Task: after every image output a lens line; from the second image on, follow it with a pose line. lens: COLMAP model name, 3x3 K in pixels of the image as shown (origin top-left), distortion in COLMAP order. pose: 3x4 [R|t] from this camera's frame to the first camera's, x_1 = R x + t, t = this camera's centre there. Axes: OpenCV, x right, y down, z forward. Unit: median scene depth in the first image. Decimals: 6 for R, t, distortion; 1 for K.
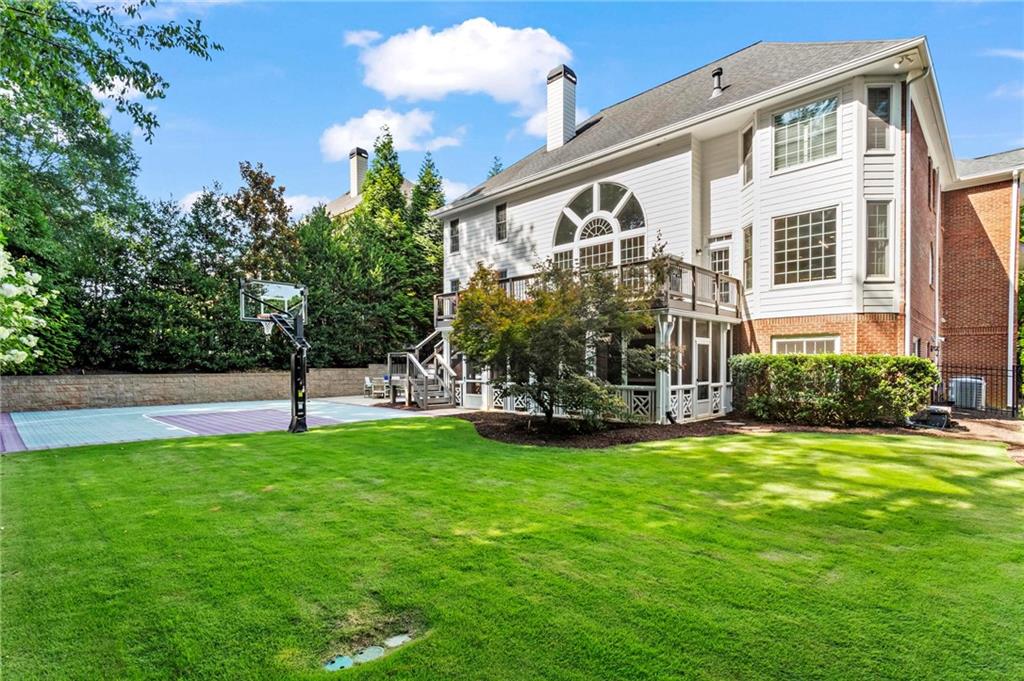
lens RADIAL K [[503.0, 0, 510.7], [0, 503.0, 365.4], [0, 0, 1]] dist [0.000402, 0.000117]
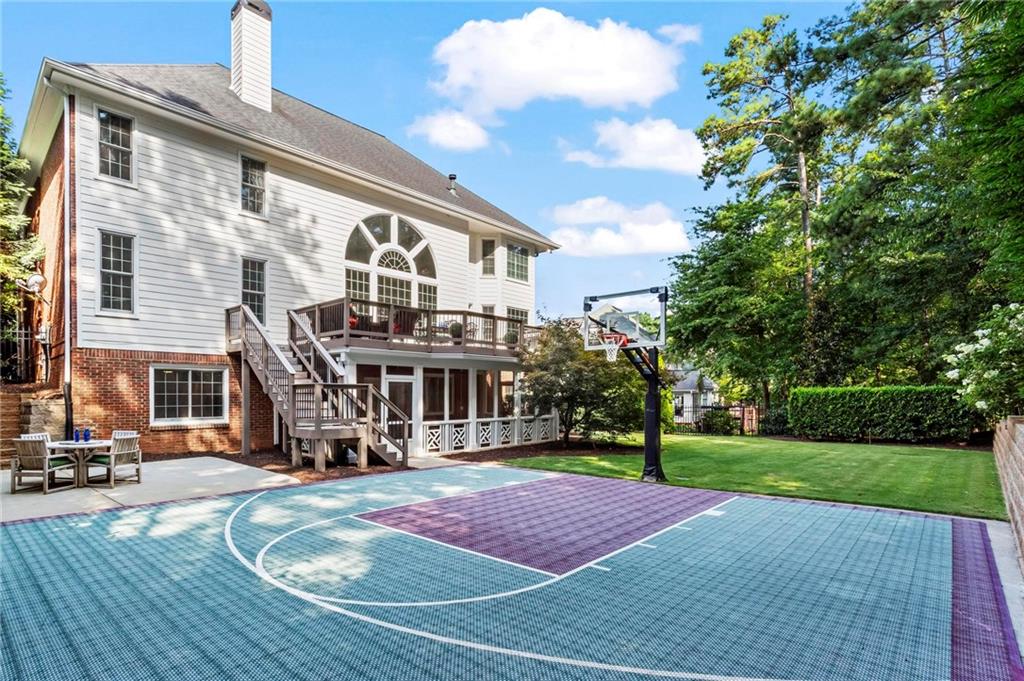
lens RADIAL K [[507.8, 0, 500.5], [0, 507.8, 395.6], [0, 0, 1]] dist [0.000271, 0.000432]
pose [[-0.048834, -0.010599, 0.998751, -0.854789], [-0.001086, 0.999944, 0.010559, -0.020784], [-0.998806, -0.000569, -0.048843, 0.862266]]
